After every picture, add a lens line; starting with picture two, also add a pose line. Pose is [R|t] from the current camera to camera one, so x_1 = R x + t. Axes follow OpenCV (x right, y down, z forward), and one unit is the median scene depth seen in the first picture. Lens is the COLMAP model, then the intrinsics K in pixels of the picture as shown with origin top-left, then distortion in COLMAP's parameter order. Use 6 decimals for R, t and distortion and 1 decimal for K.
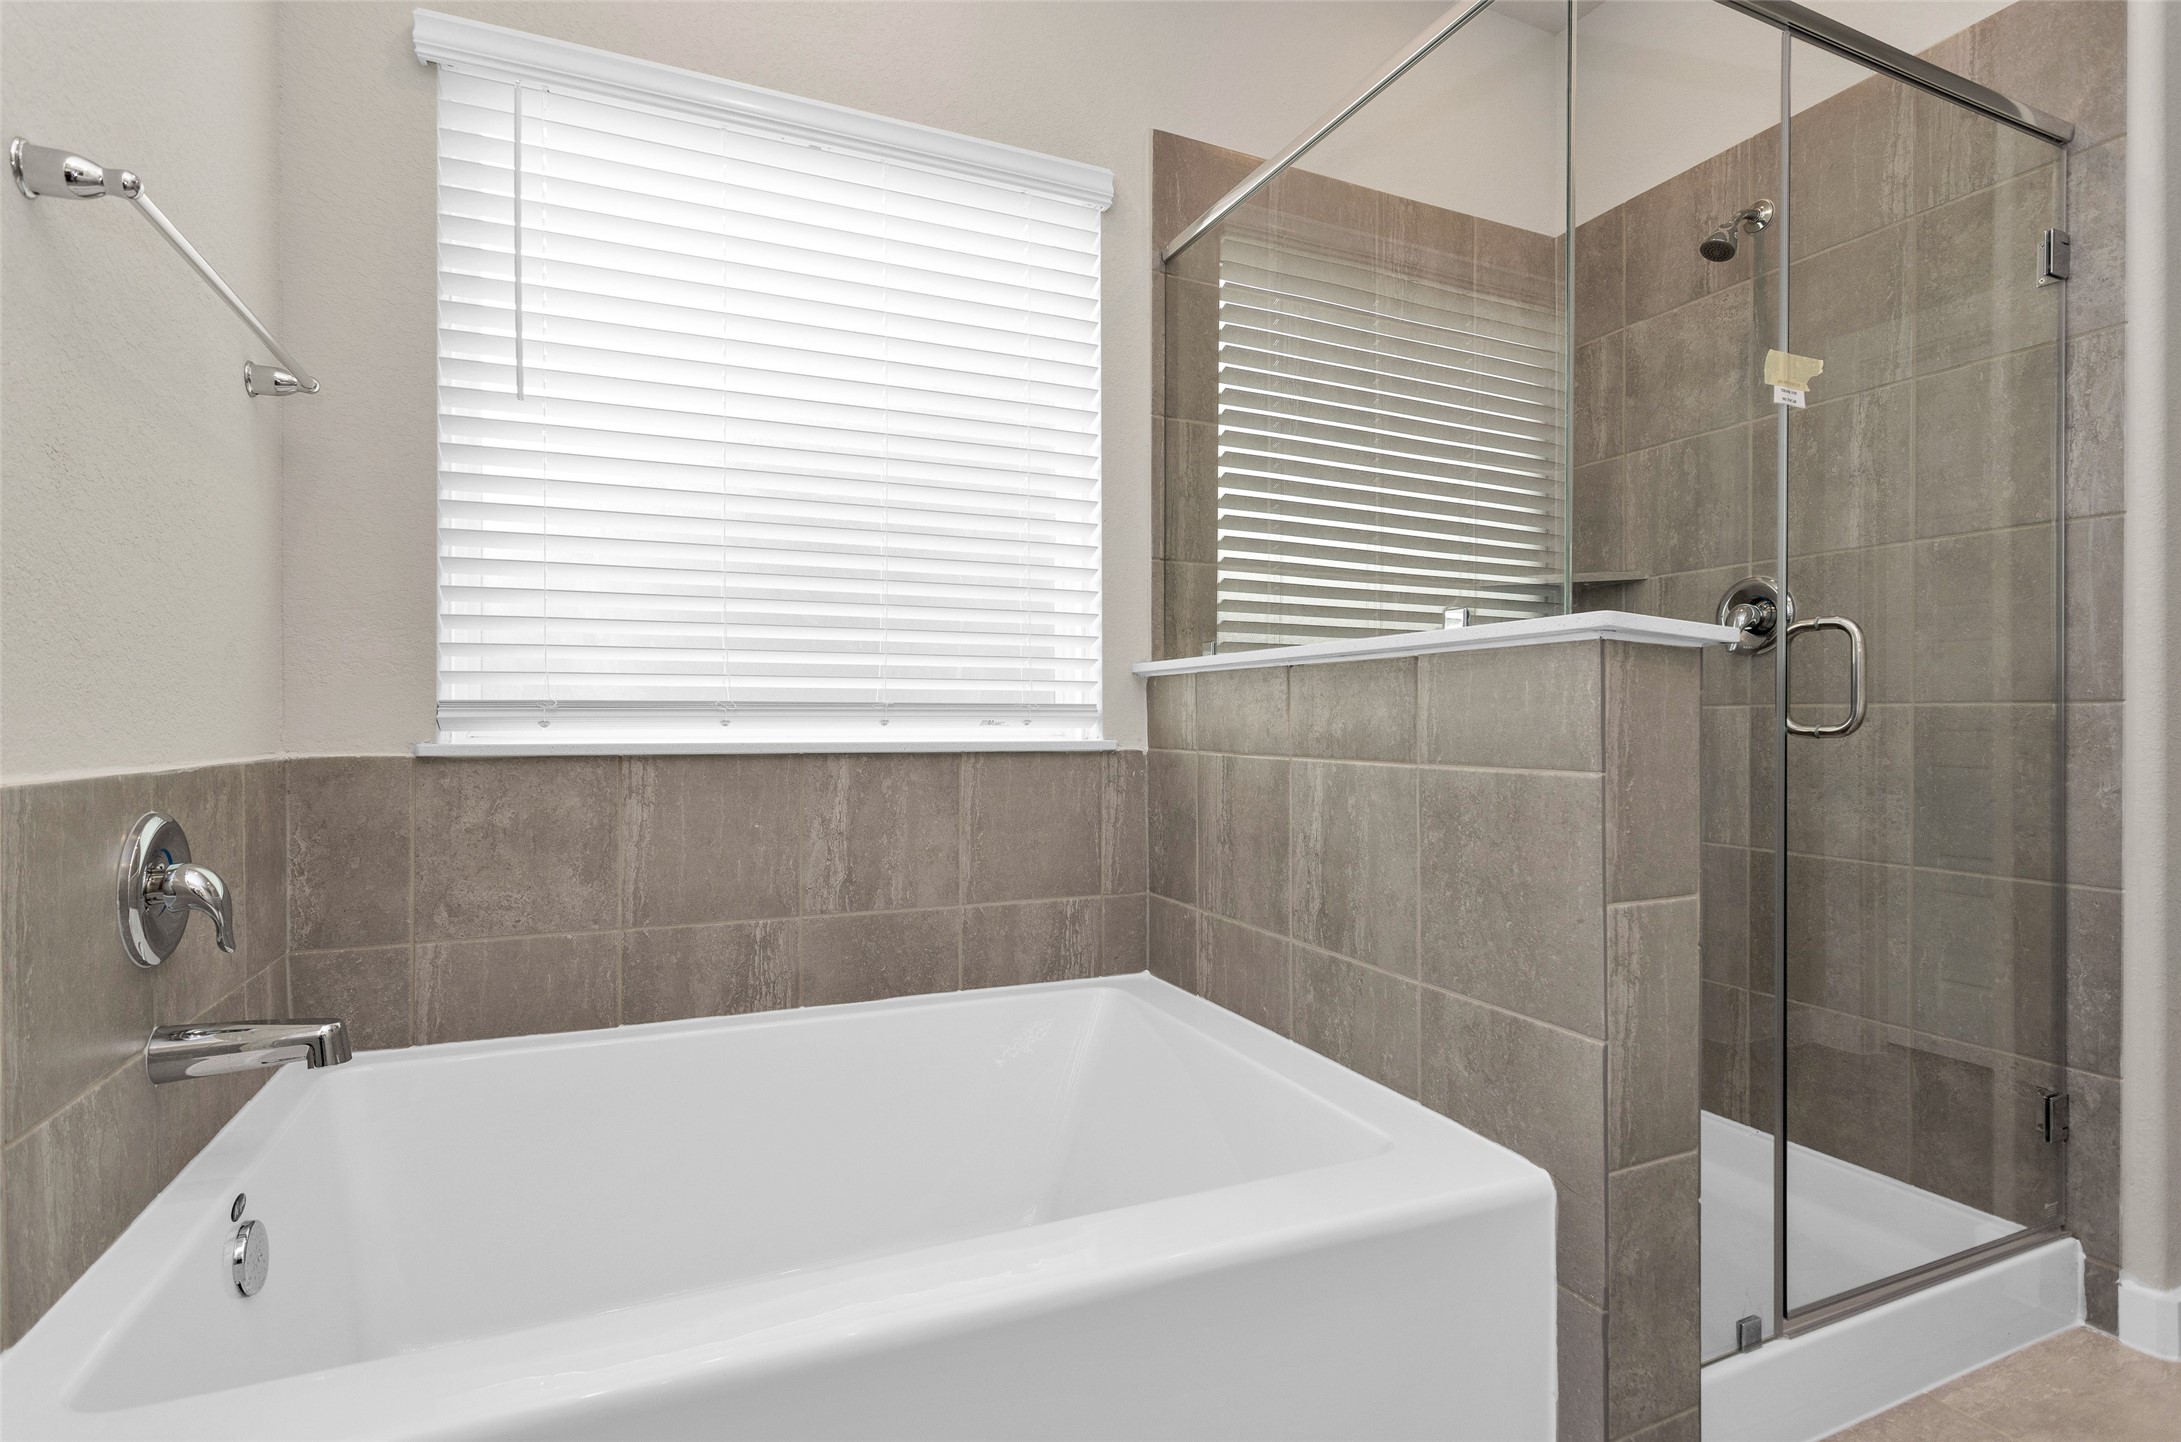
lens RADIAL K [[1030.9, 0, 1082.1], [0, 1030.9, 717.5], [0, 0, 1]] dist [-0.004207, -0.000076]
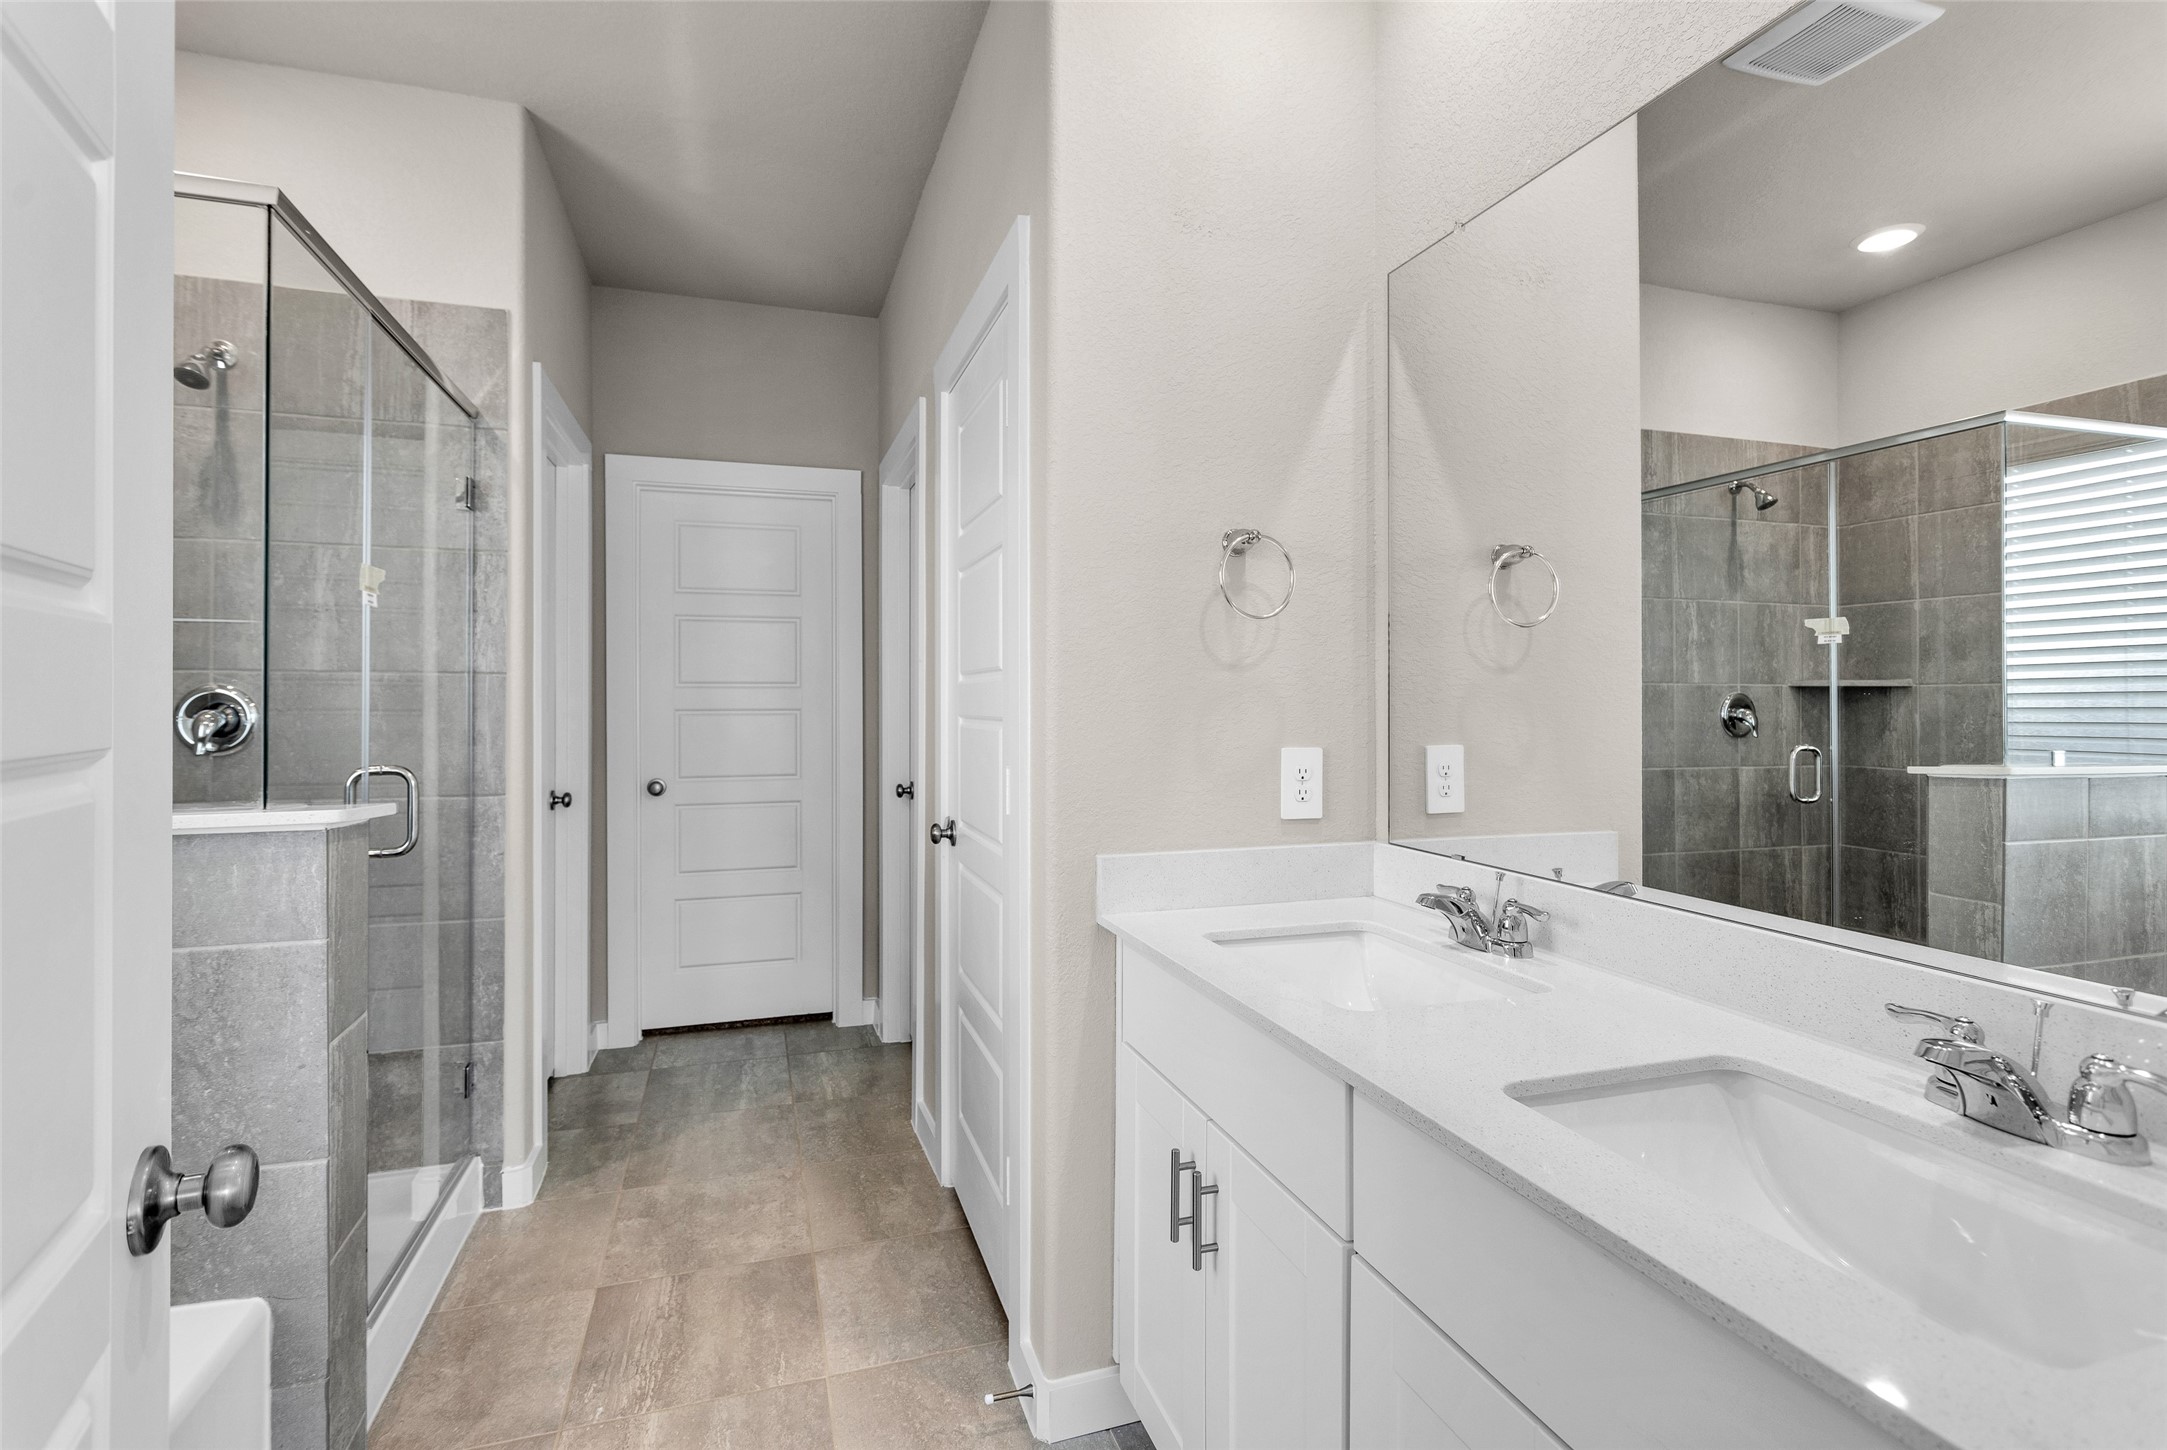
lens RADIAL K [[1003.4, 0, 1065.4], [0, 1003.4, 704.1], [0, 0, 1]] dist [0.003318, 0.000732]
pose [[0.103791, -0.001218, 0.994598, -0.396297], [-0.002116, 0.999997, 0.001445, -0.153248], [-0.994597, -0.002254, 0.103788, 0.001208]]
